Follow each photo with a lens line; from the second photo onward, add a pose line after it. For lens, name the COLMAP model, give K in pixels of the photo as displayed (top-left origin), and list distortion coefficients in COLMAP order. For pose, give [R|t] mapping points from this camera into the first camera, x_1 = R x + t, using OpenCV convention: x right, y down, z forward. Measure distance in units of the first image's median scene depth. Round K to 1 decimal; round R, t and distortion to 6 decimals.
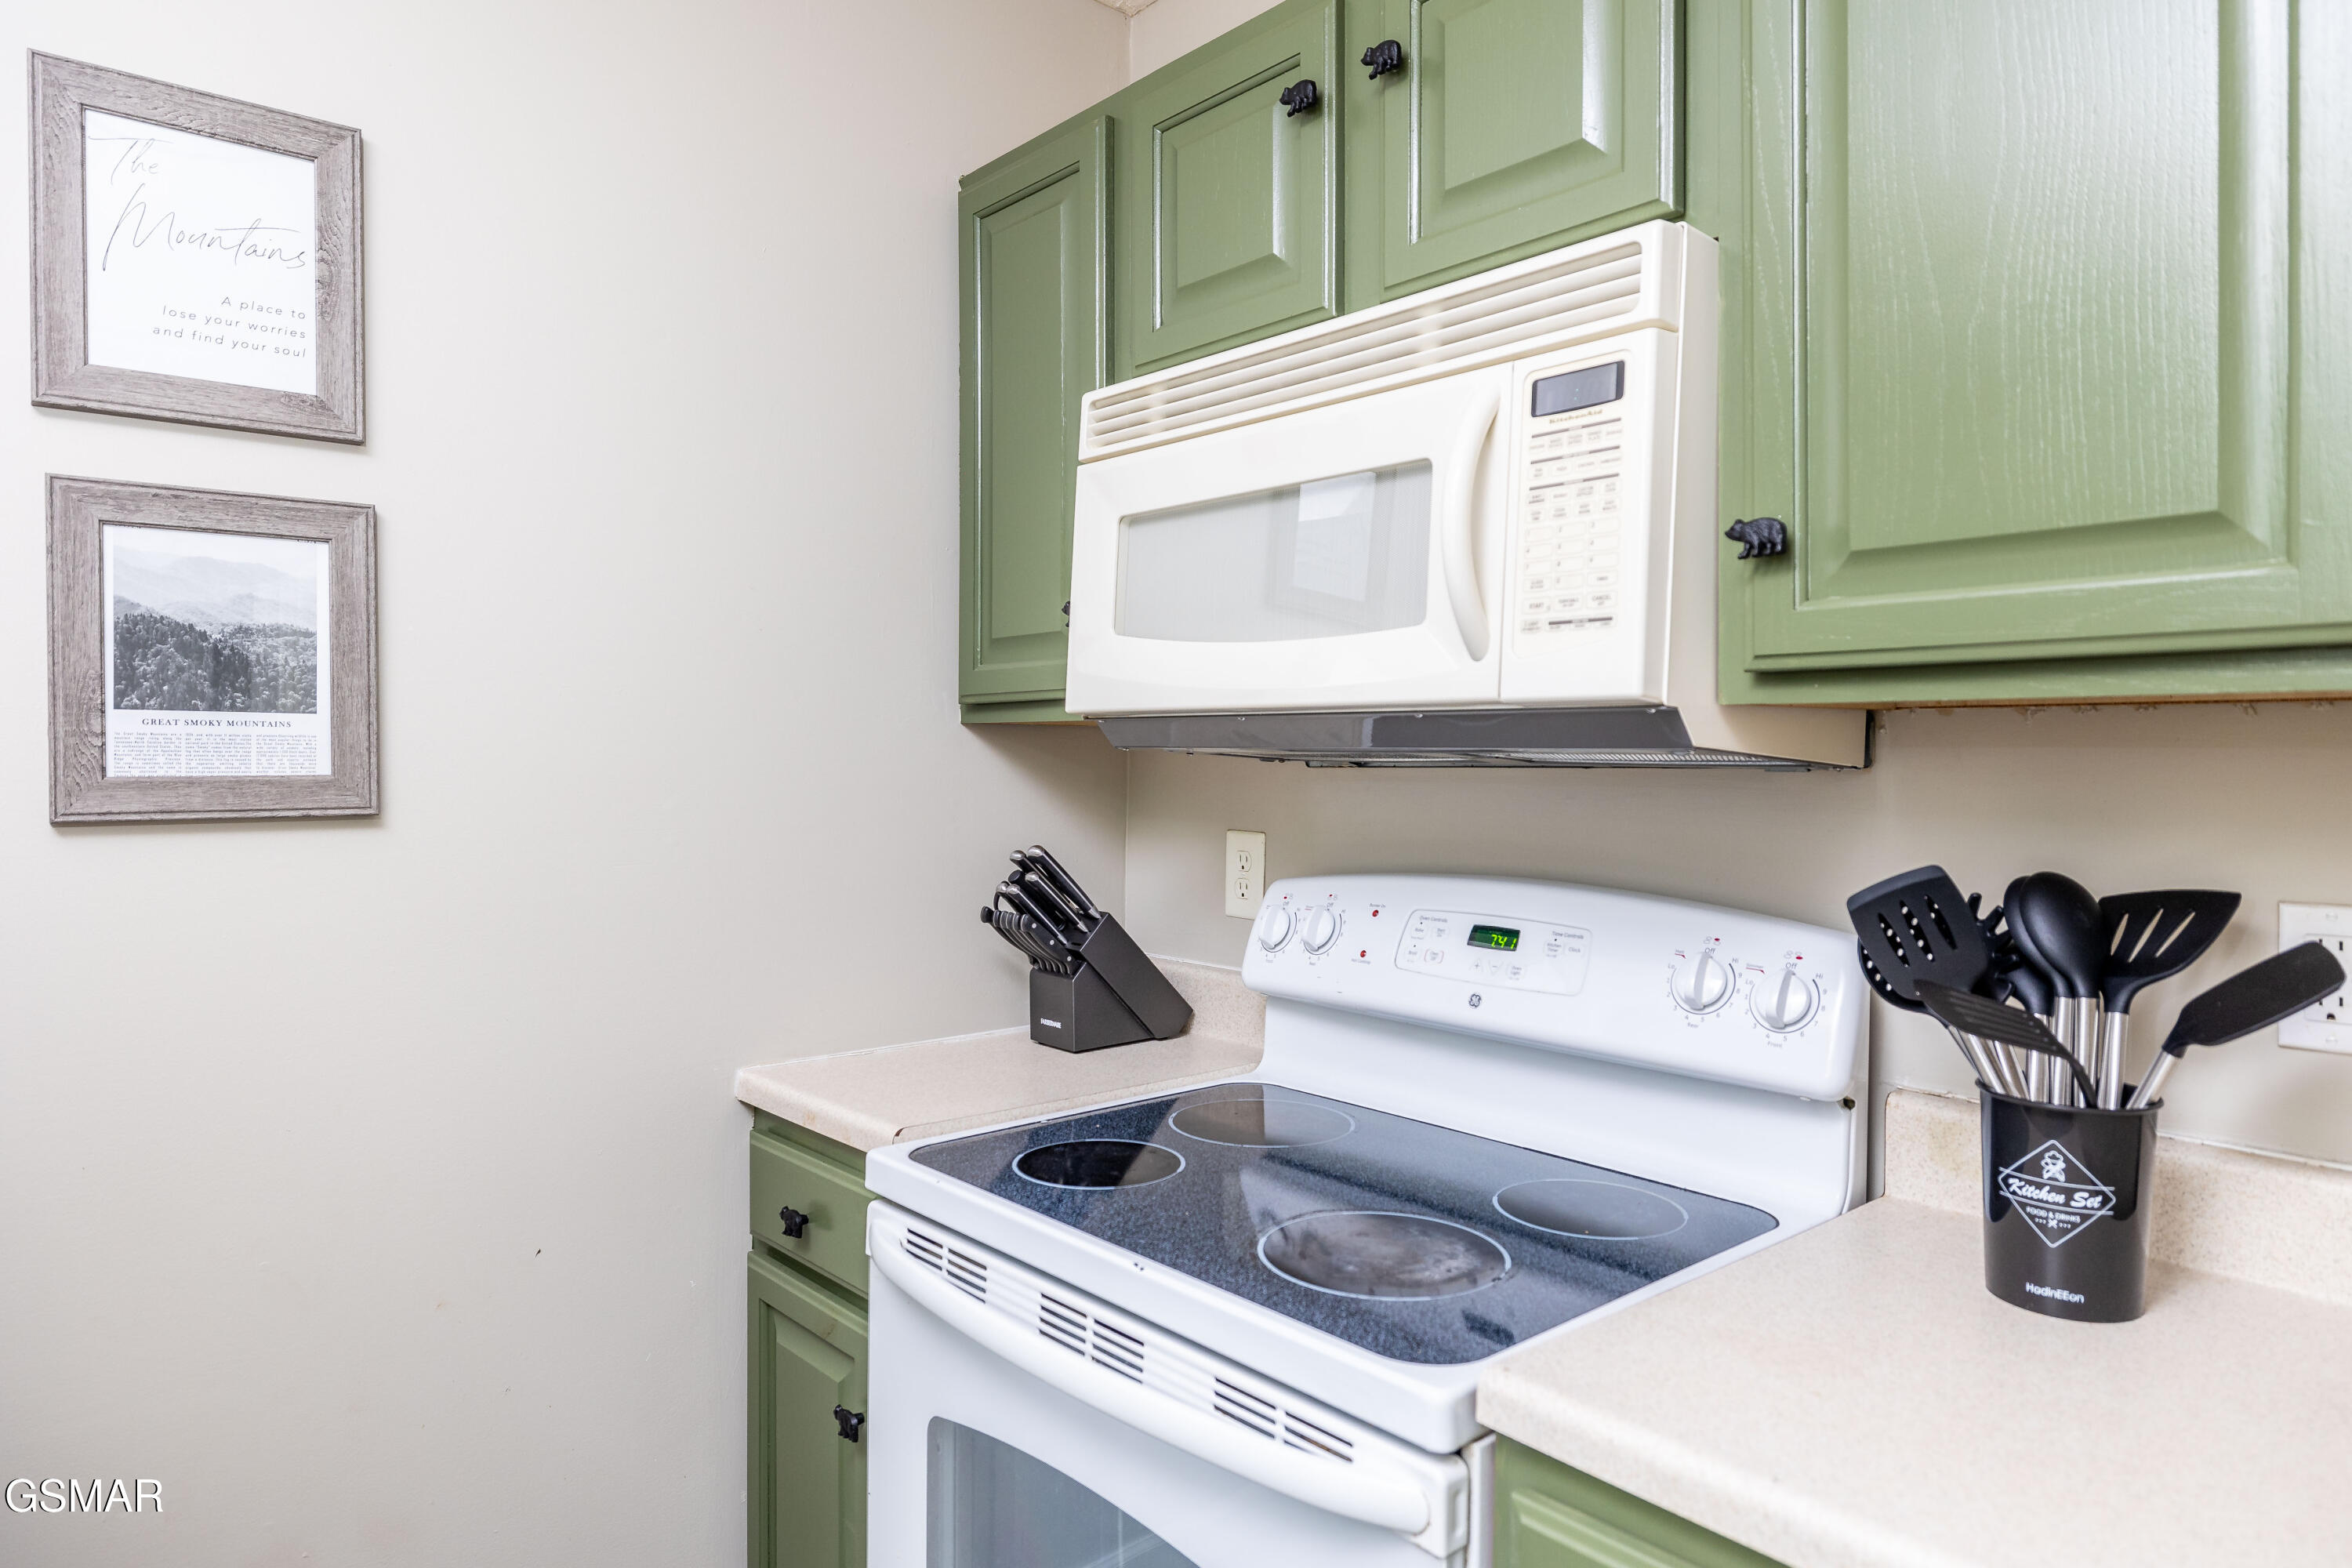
lens RADIAL K [[1458.8, 0, 1176.2], [0, 1458.8, 774.9], [0, 0, 1]] dist [0.004562, -0.007508]
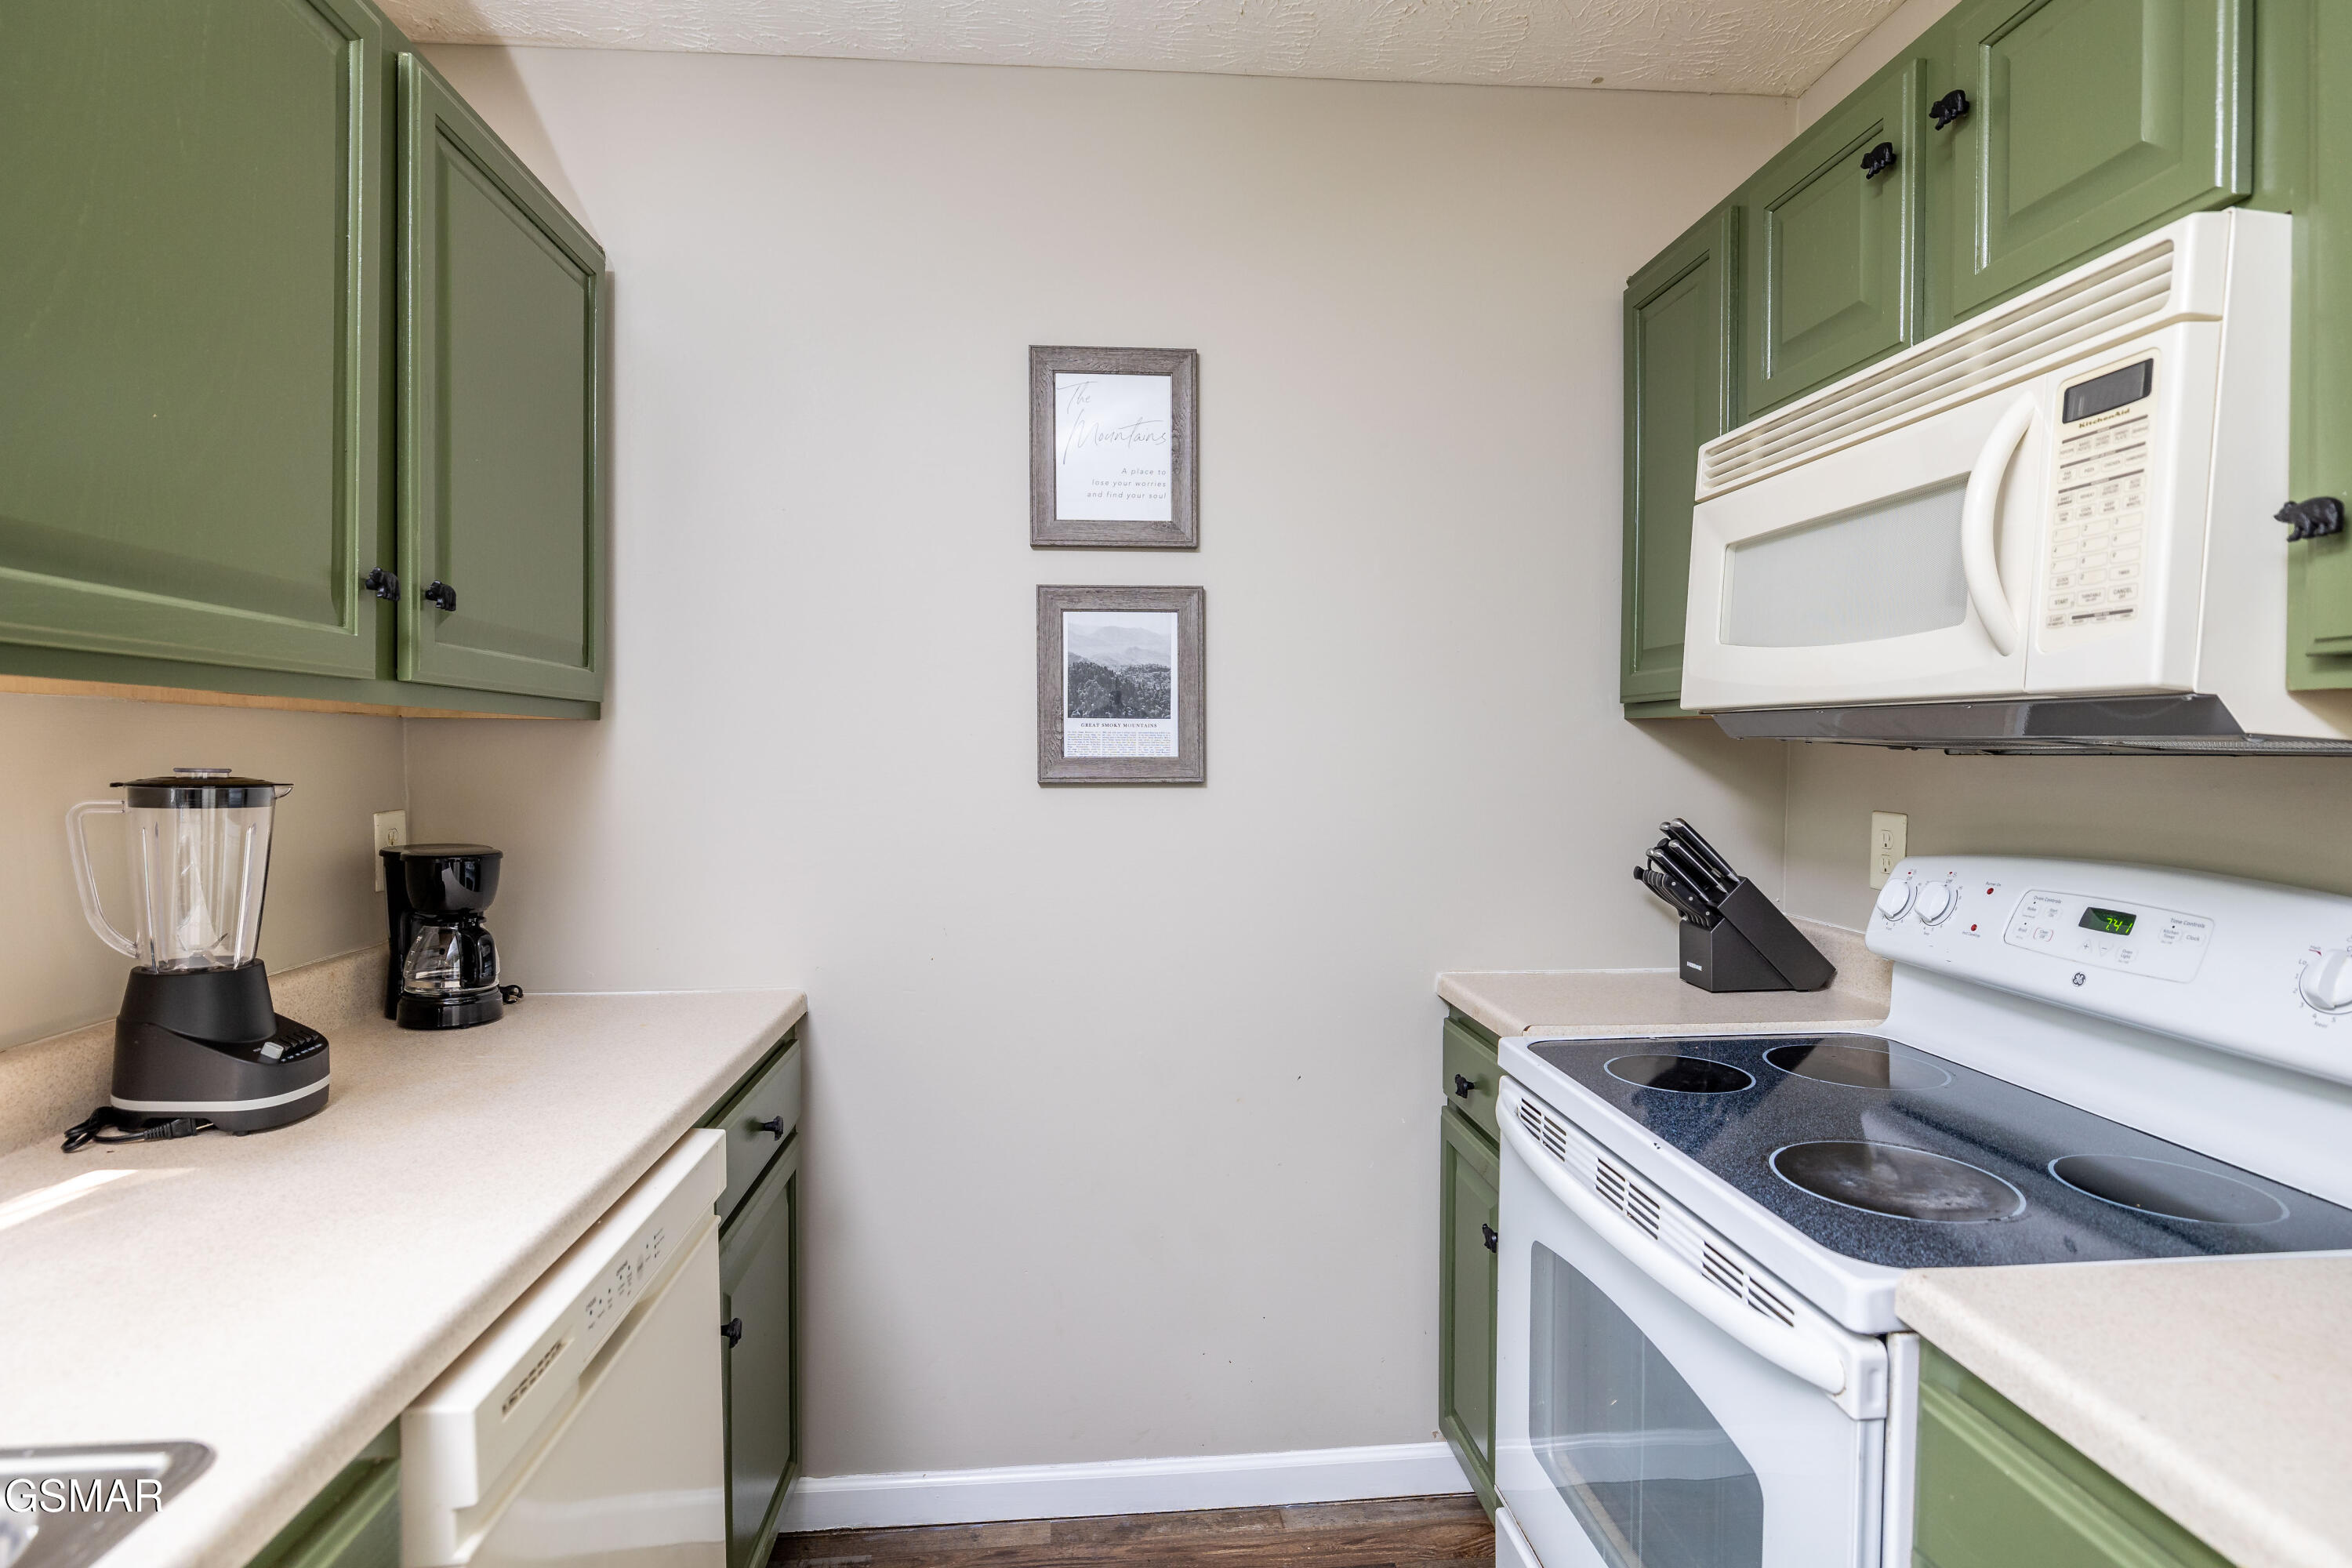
lens RADIAL K [[1189.7, 0, 1173.5], [0, 1189.7, 777.1], [0, 0, 1]] dist [-0.004252, -0.000884]
pose [[0.810488, 0.014413, -0.585577, 0.189354], [-0.006908, 0.999863, 0.015050, 0.002677], [0.585714, -0.008153, 0.810477, -0.065513]]
